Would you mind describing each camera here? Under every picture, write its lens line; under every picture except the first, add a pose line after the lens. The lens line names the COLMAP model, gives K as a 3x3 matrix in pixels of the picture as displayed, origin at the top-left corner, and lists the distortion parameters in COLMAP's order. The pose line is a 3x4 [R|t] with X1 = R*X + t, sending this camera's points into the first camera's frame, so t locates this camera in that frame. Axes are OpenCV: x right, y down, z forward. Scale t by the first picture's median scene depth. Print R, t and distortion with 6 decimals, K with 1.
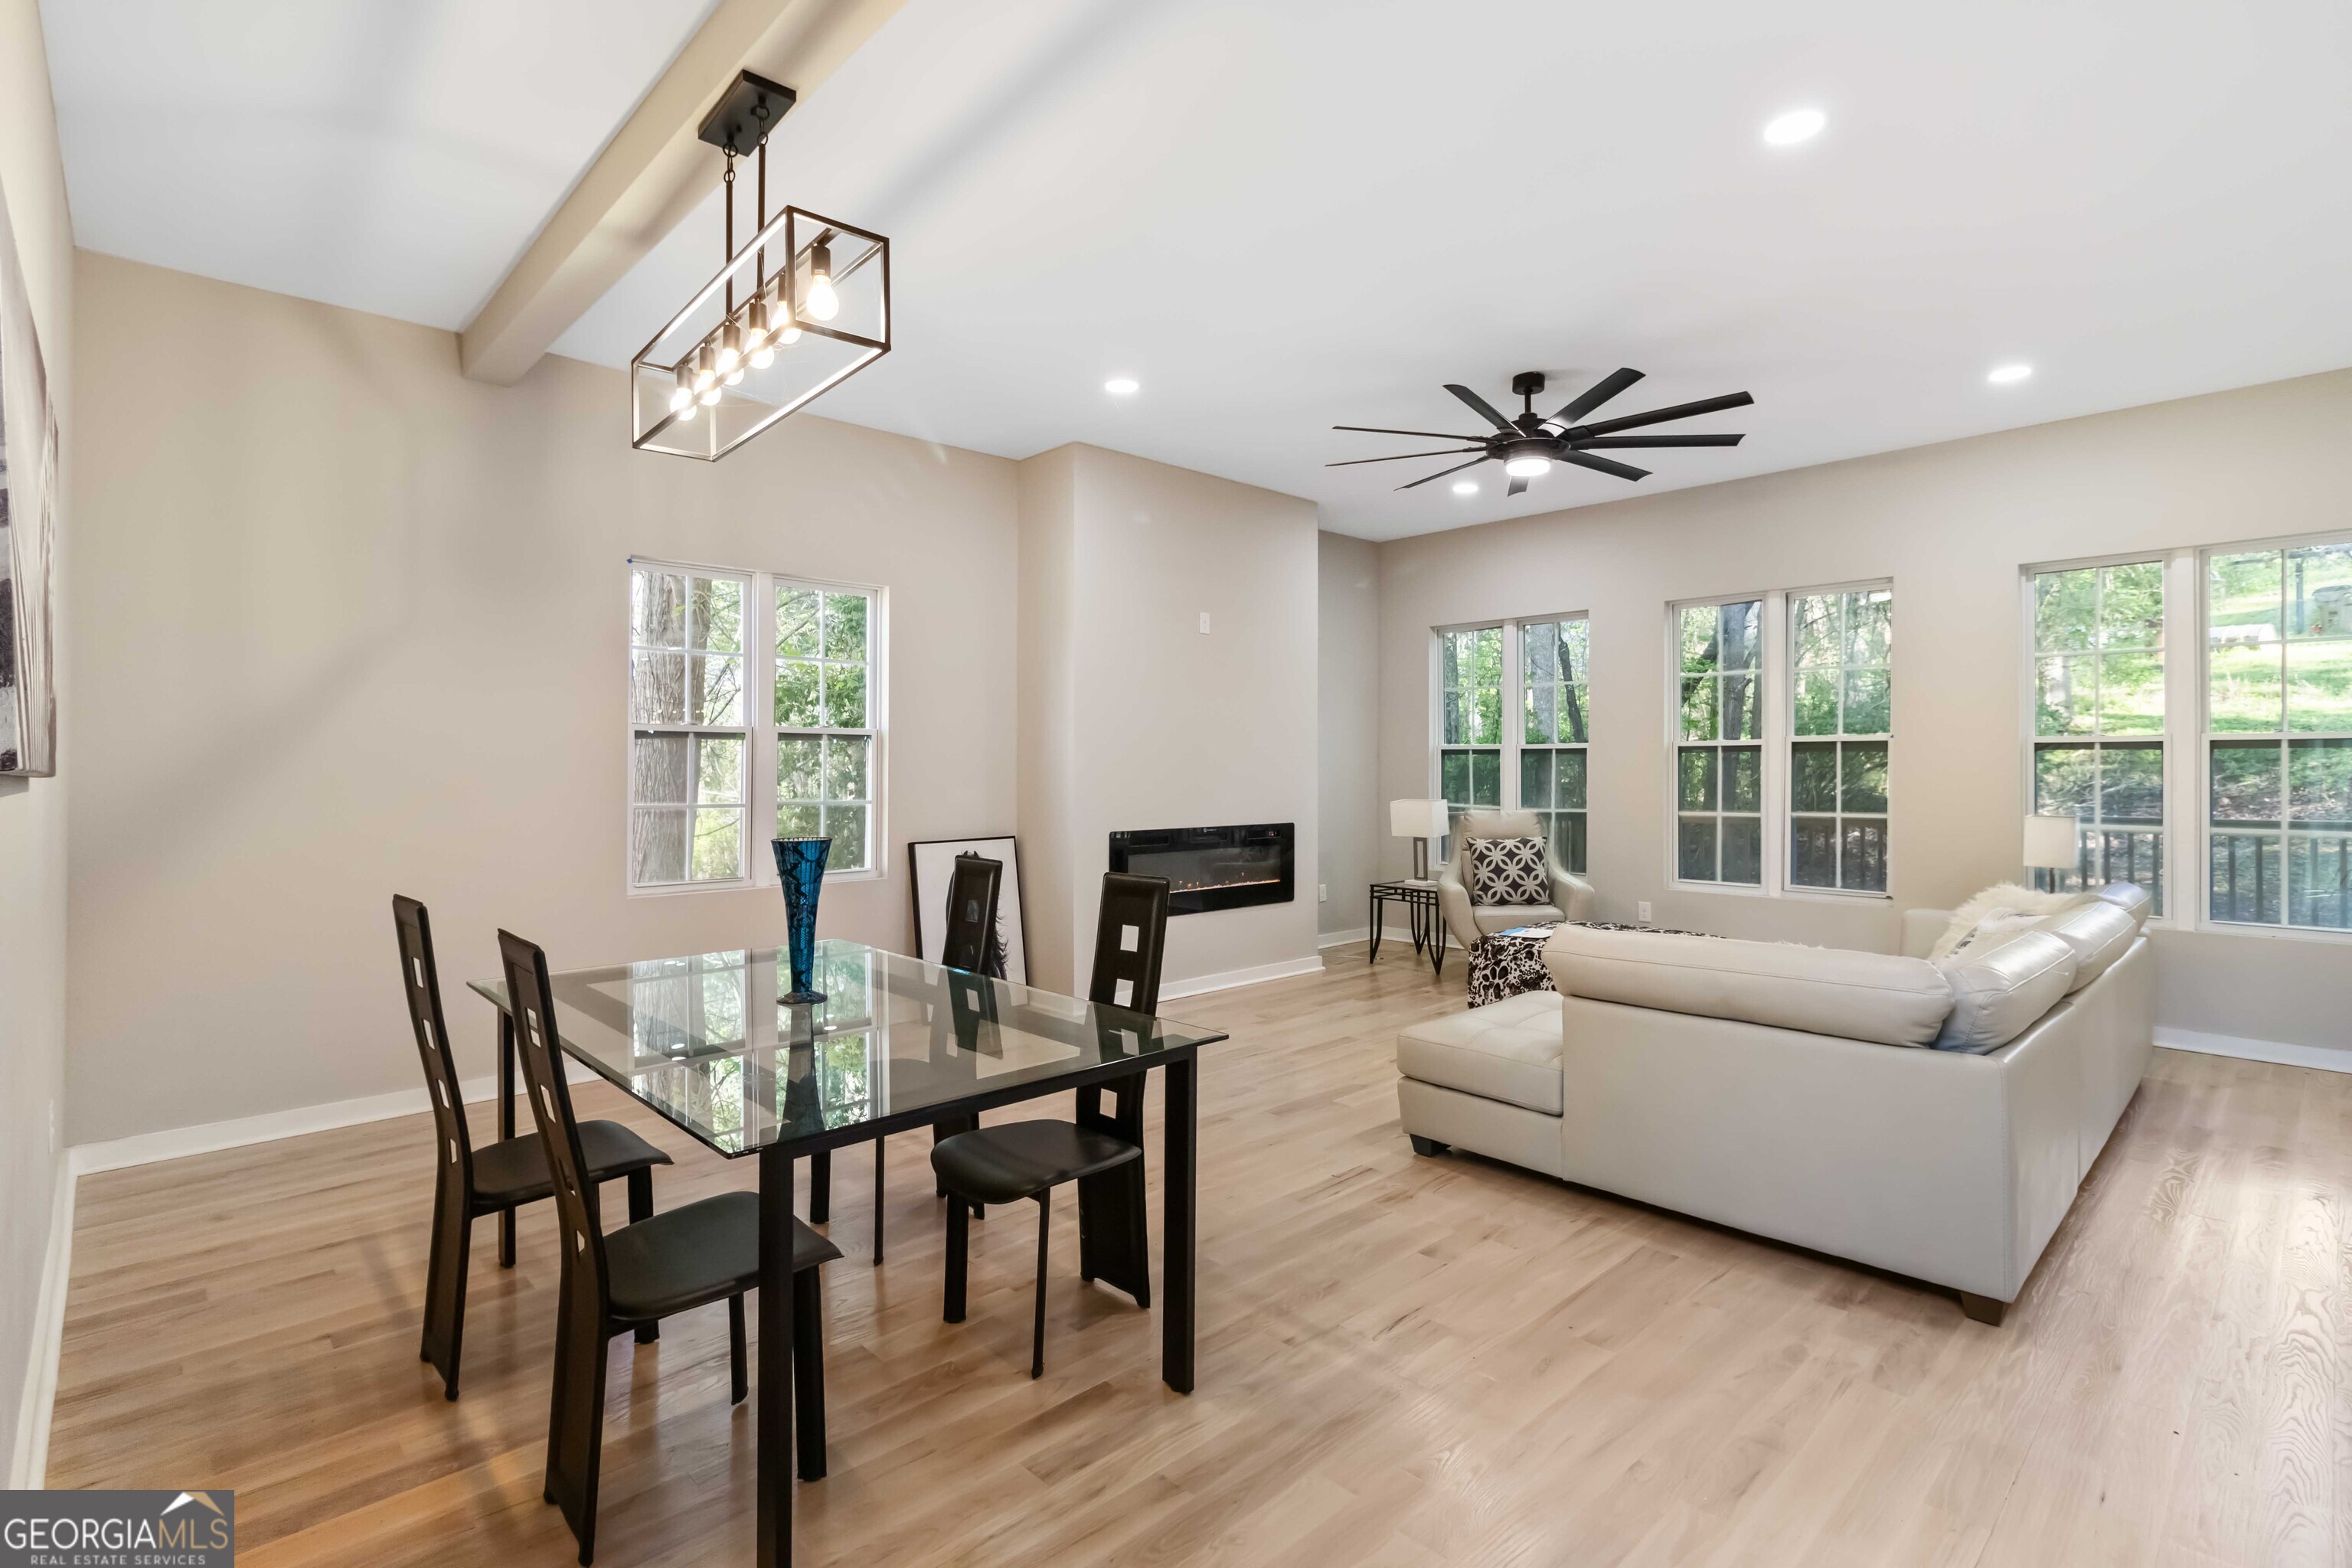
lens RADIAL K [[1106.6, 0, 1186.6], [0, 1106.6, 760.1], [0, 0, 1]] dist [0.002218, -0.000135]
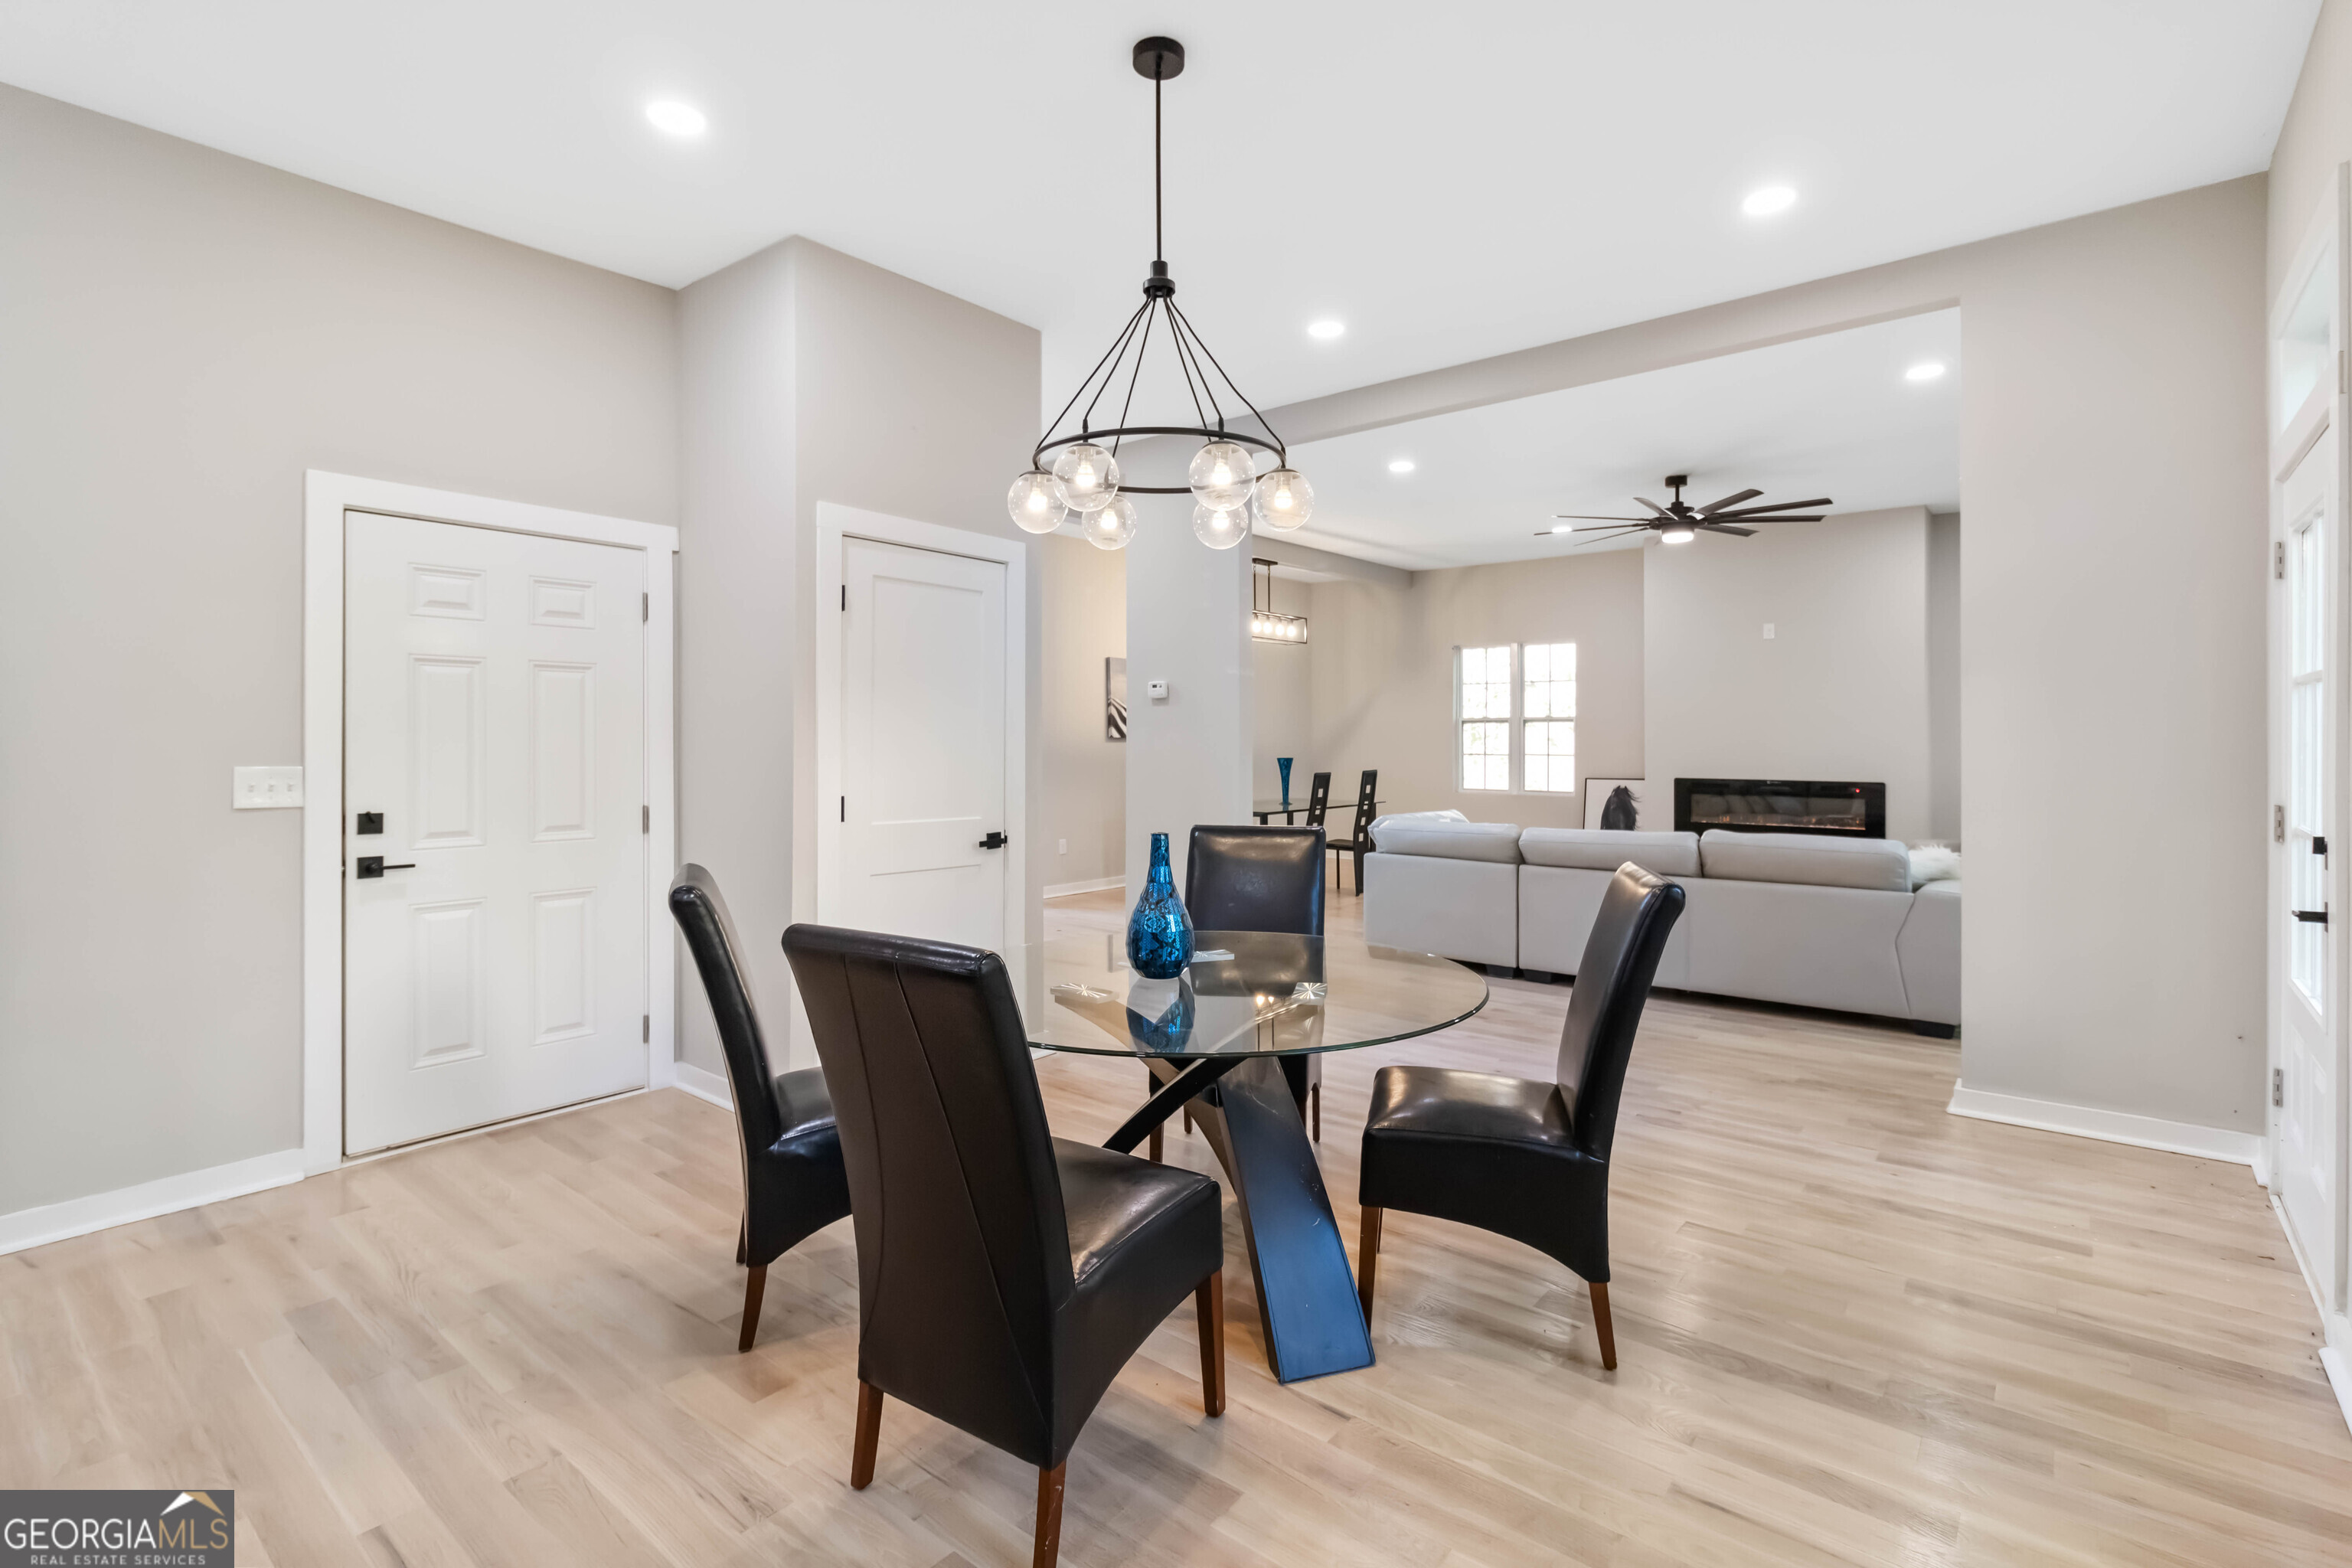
lens RADIAL K [[1102.4, 0, 1189.1], [0, 1102.4, 723.3], [0, 0, 1]] dist [0.000535, 0.000266]
pose [[0.131555, -0.013567, -0.991216, 1.345207], [0.008842, 0.999883, -0.012512, 0.001602], [0.991269, -0.007119, 0.131659, 0.110154]]
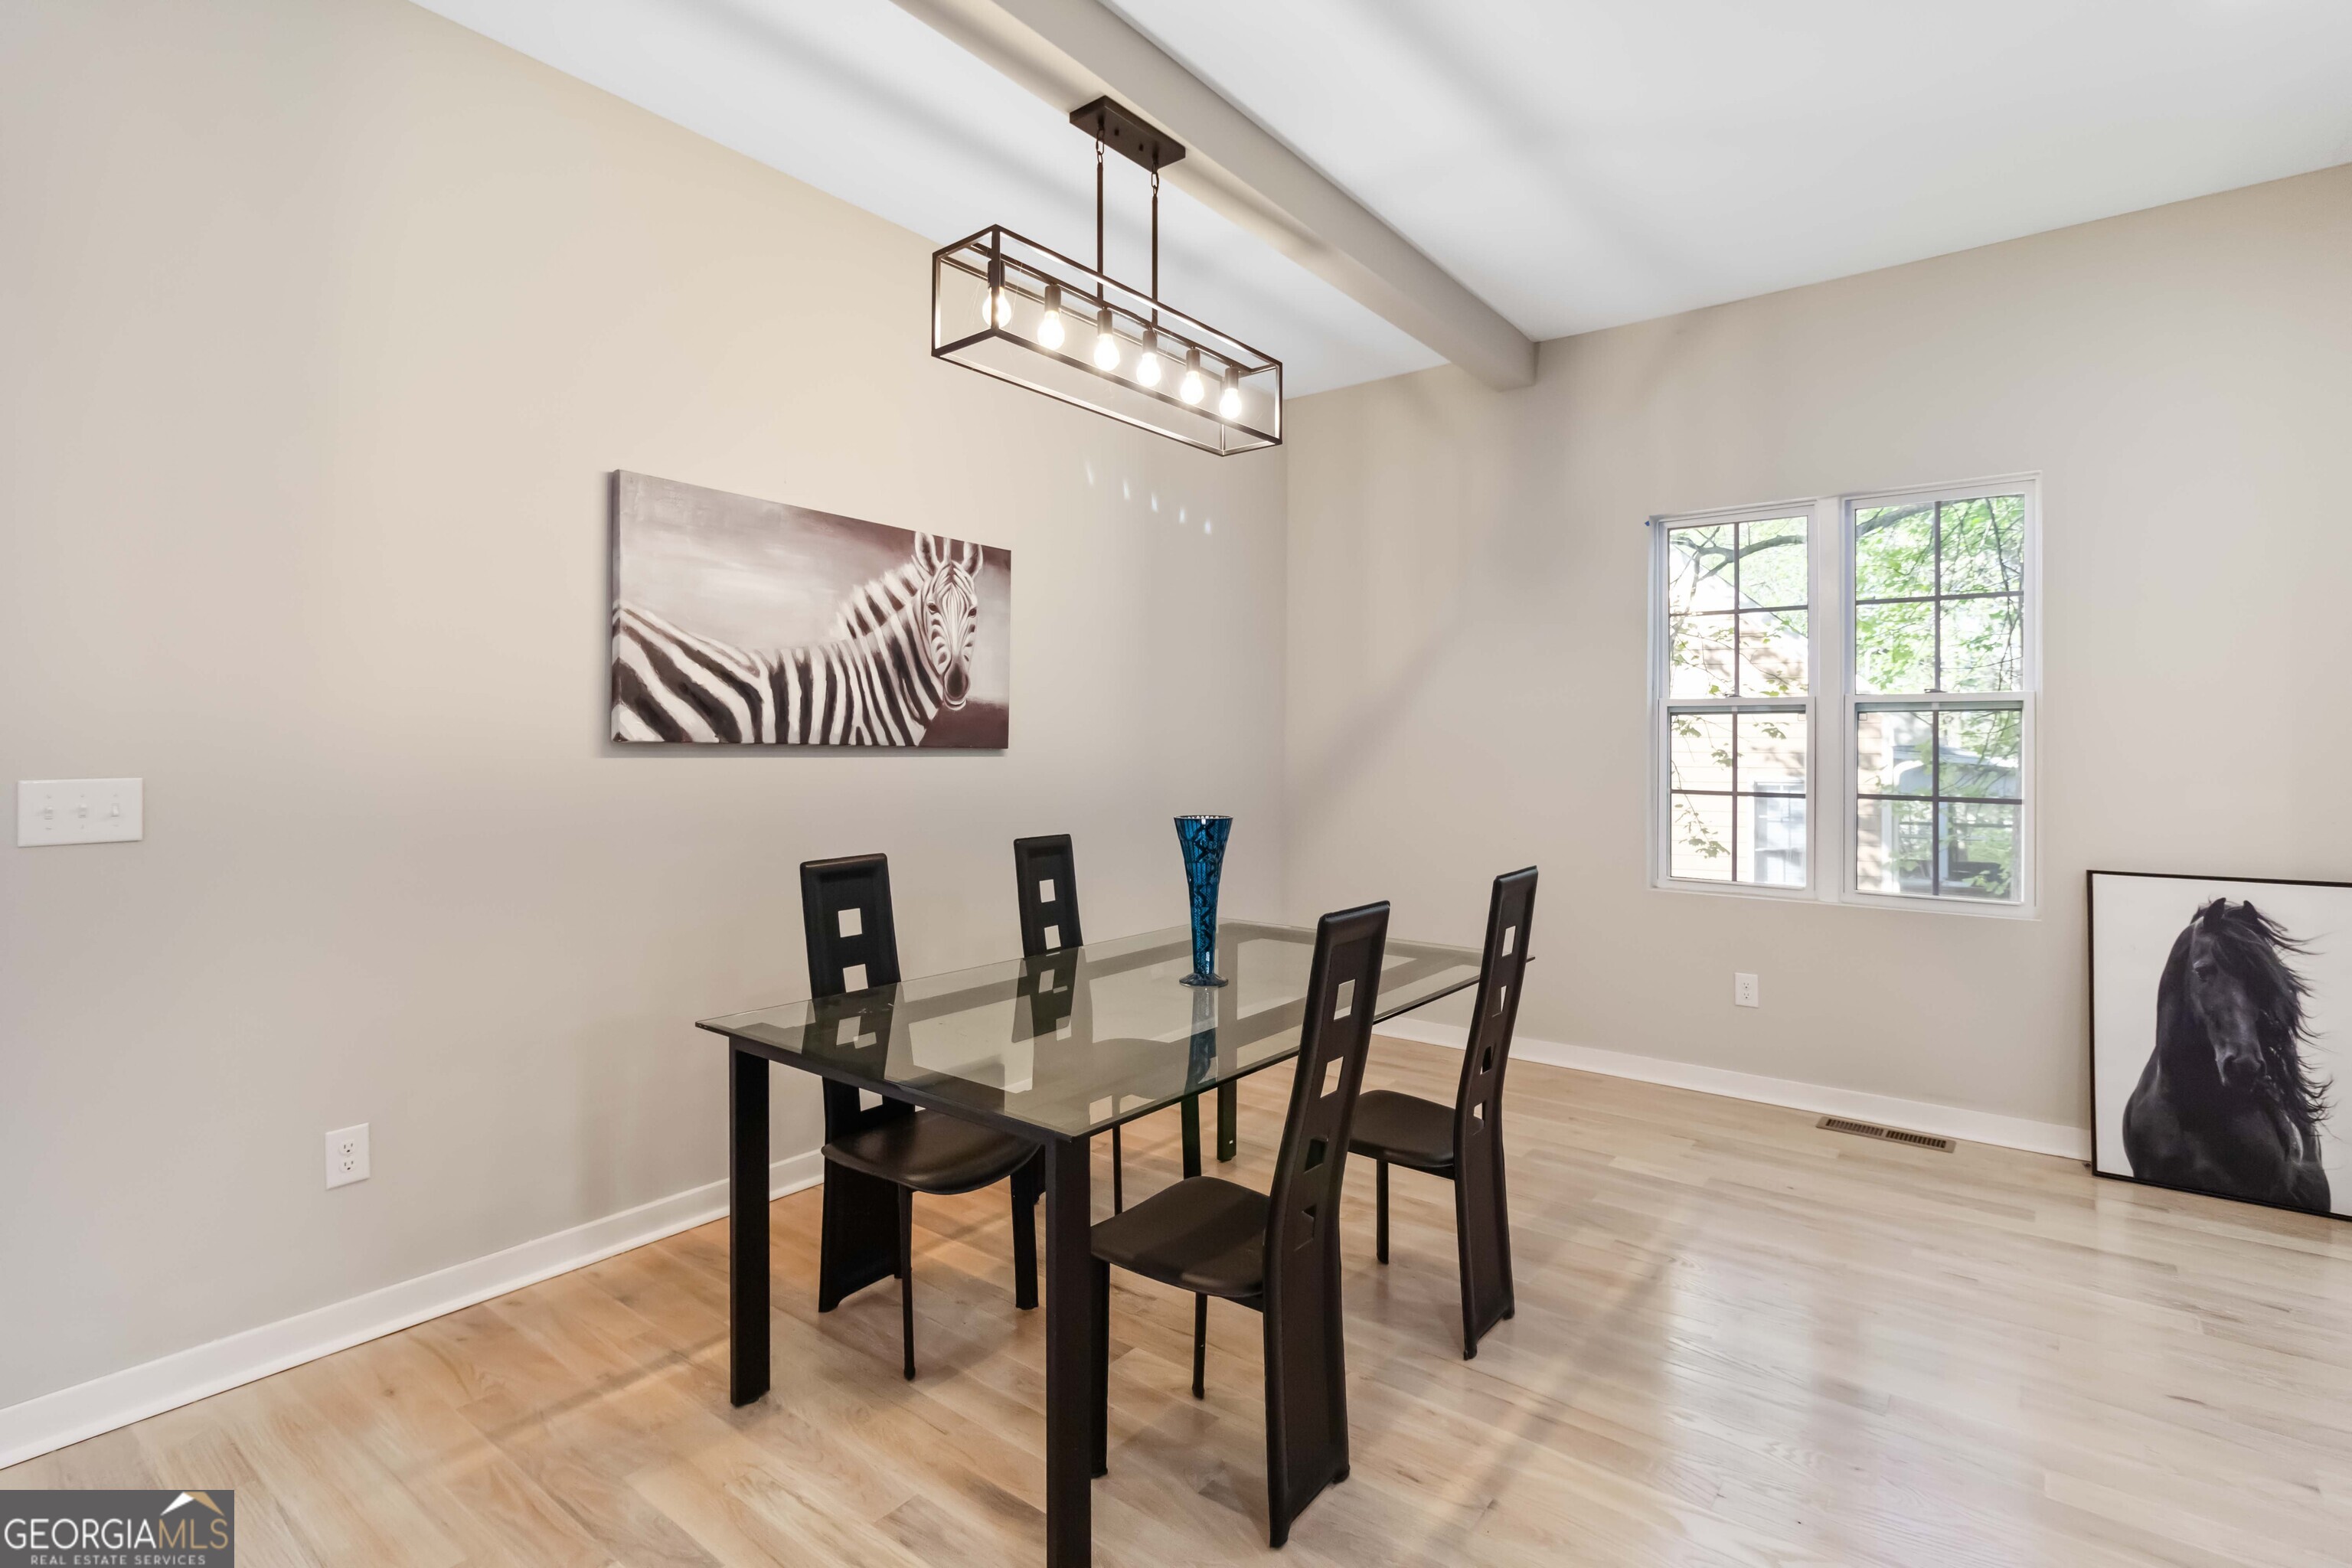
lens RADIAL K [[1125.5, 0, 1179.2], [0, 1125.5, 724.3], [0, 0, 1]] dist [0.001265, 0.000706]
pose [[0.146374, -0.015948, -0.989101, 0.282541], [0.000322, 0.999871, -0.016074, 0.002059], [0.989229, 0.002034, 0.146360, 0.369103]]
